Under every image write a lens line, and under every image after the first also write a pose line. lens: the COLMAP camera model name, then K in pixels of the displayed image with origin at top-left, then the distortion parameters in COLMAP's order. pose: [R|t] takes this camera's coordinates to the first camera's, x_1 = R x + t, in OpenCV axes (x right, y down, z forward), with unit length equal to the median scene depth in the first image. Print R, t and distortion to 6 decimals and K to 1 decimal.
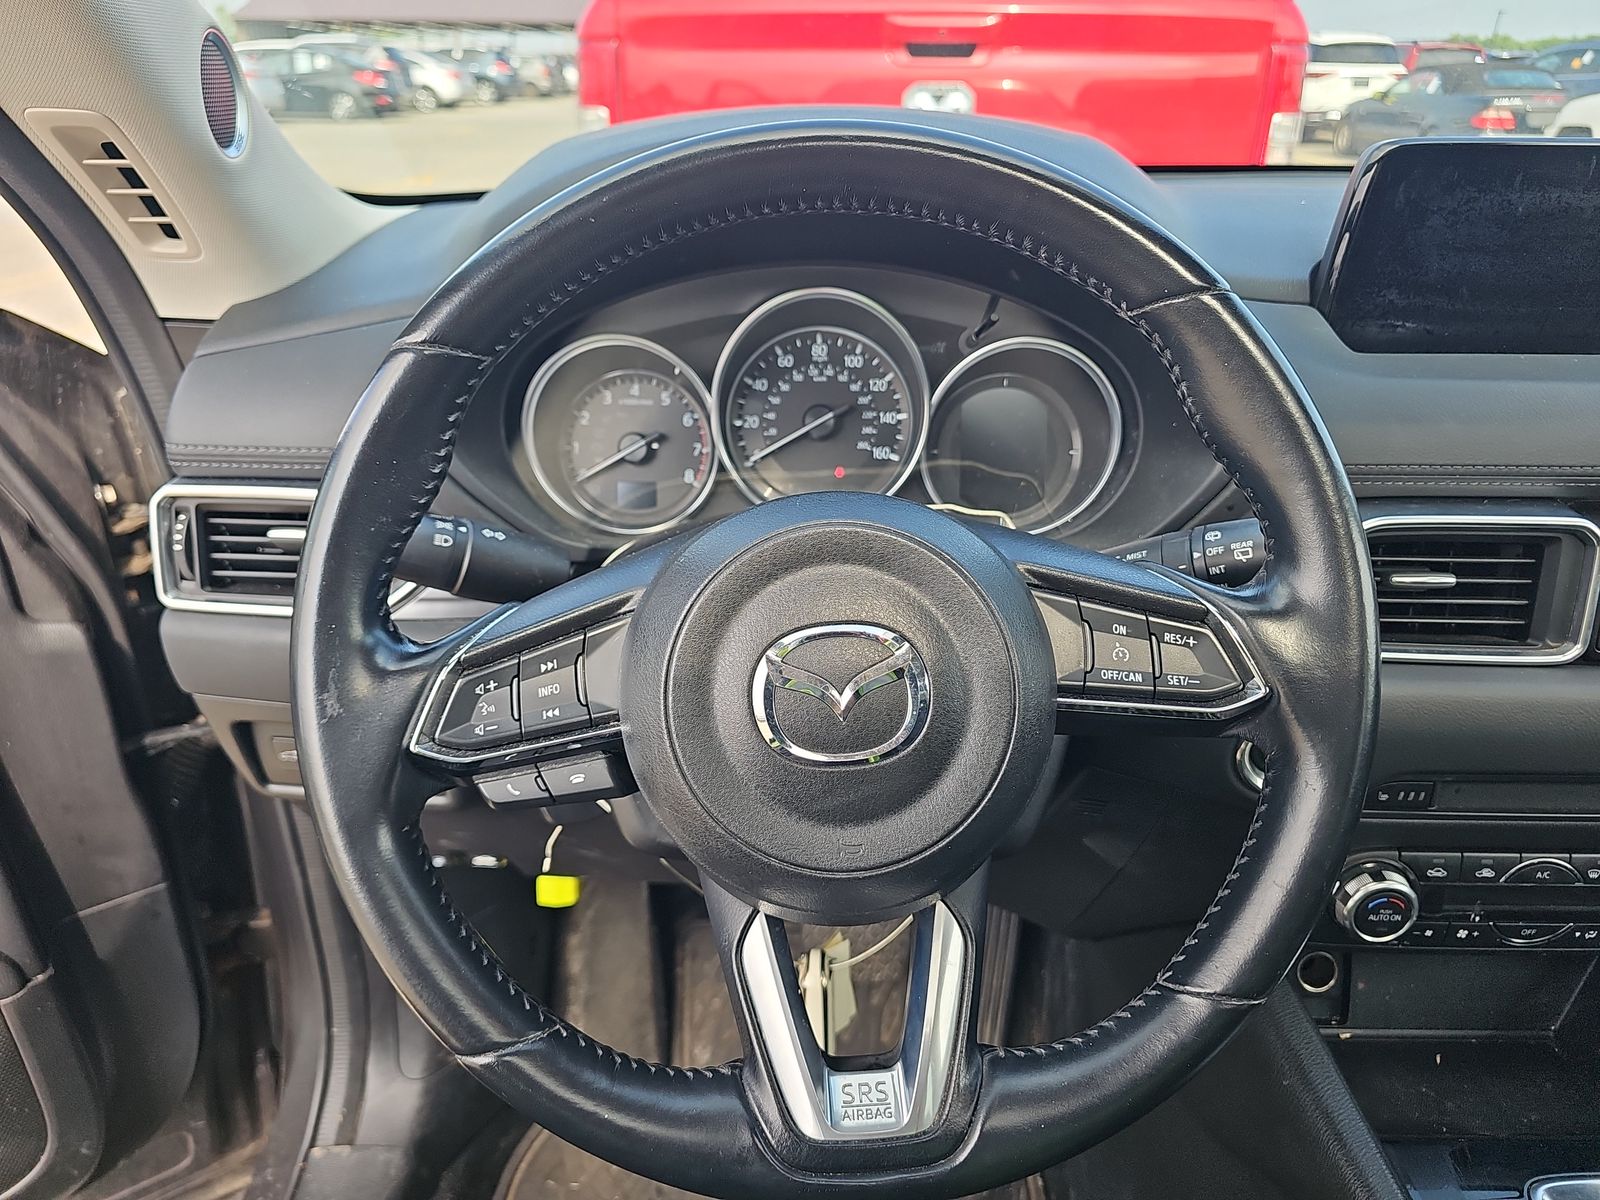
lens RADIAL K [[1075.5, 0, 800.0], [0, 1075.5, 600.0], [0, 0, 1]] dist [0.022504, -0.034691]
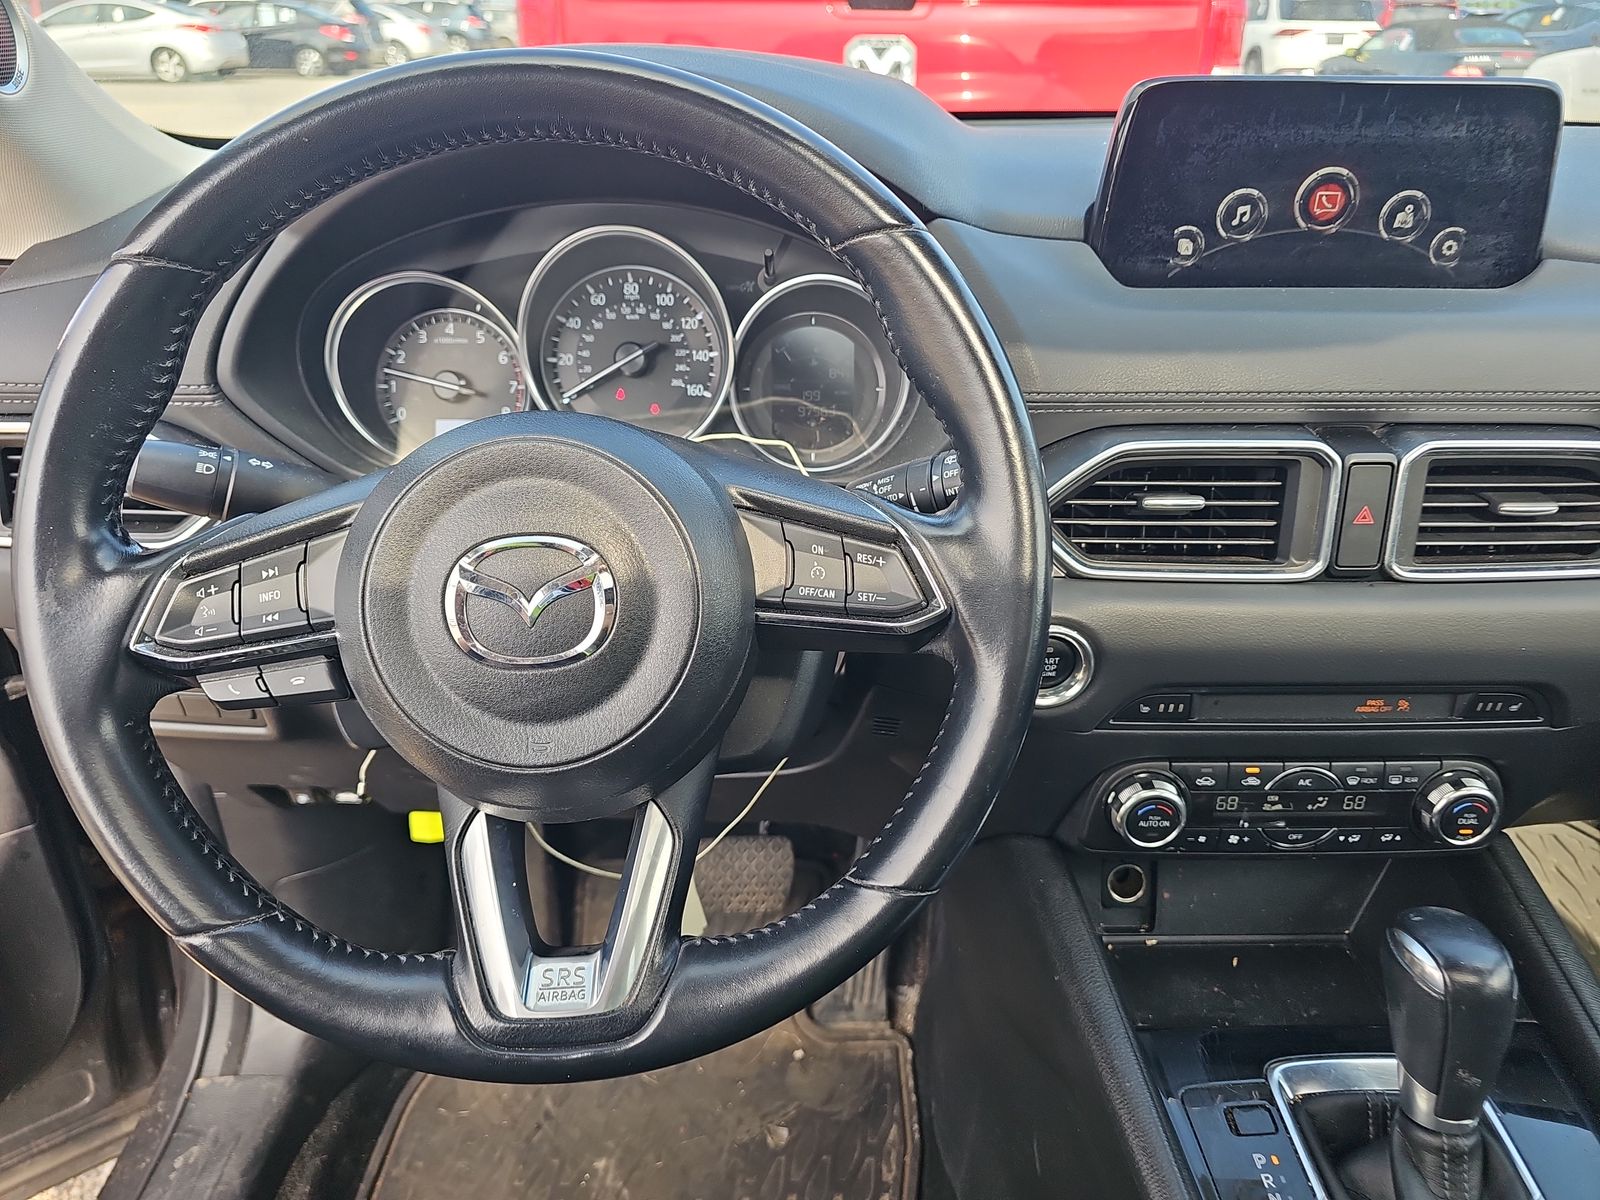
lens RADIAL K [[1072.2, 0, 825.0], [0, 1072.2, 599.5], [0, 0, 1]] dist [0.021127, -0.032000]
pose [[0.999560, -0.011589, 0.027296, 0.171264], [0.010680, 0.999391, 0.033213, 0.031338], [-0.027664, -0.032907, 0.999075, -0.036073]]
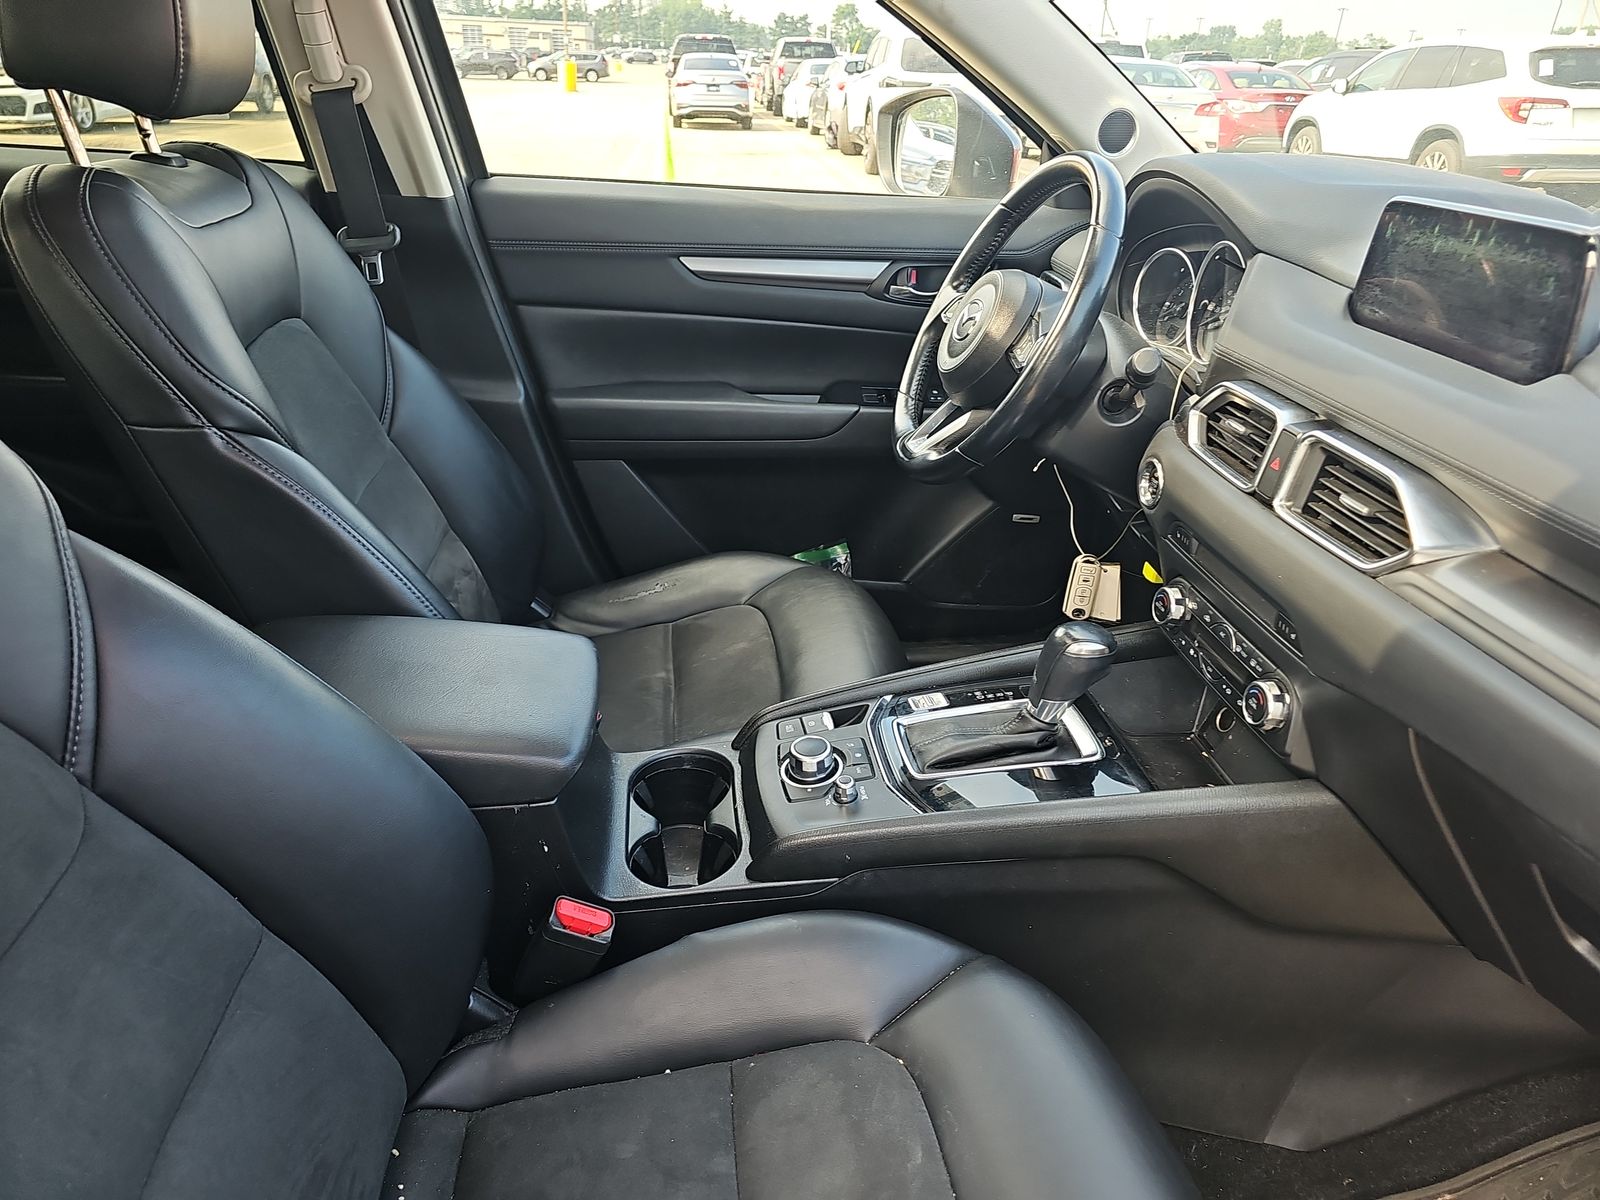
lens RADIAL K [[1075.5, 0, 800.0], [0, 1075.5, 600.0], [0, 0, 1]] dist [0.022504, -0.034691]
pose [[0.140202, 0.438090, -0.887930, 1.844429], [-0.454463, 0.825214, 0.335388, -0.043793], [0.879663, 0.356509, 0.314793, -0.097502]]
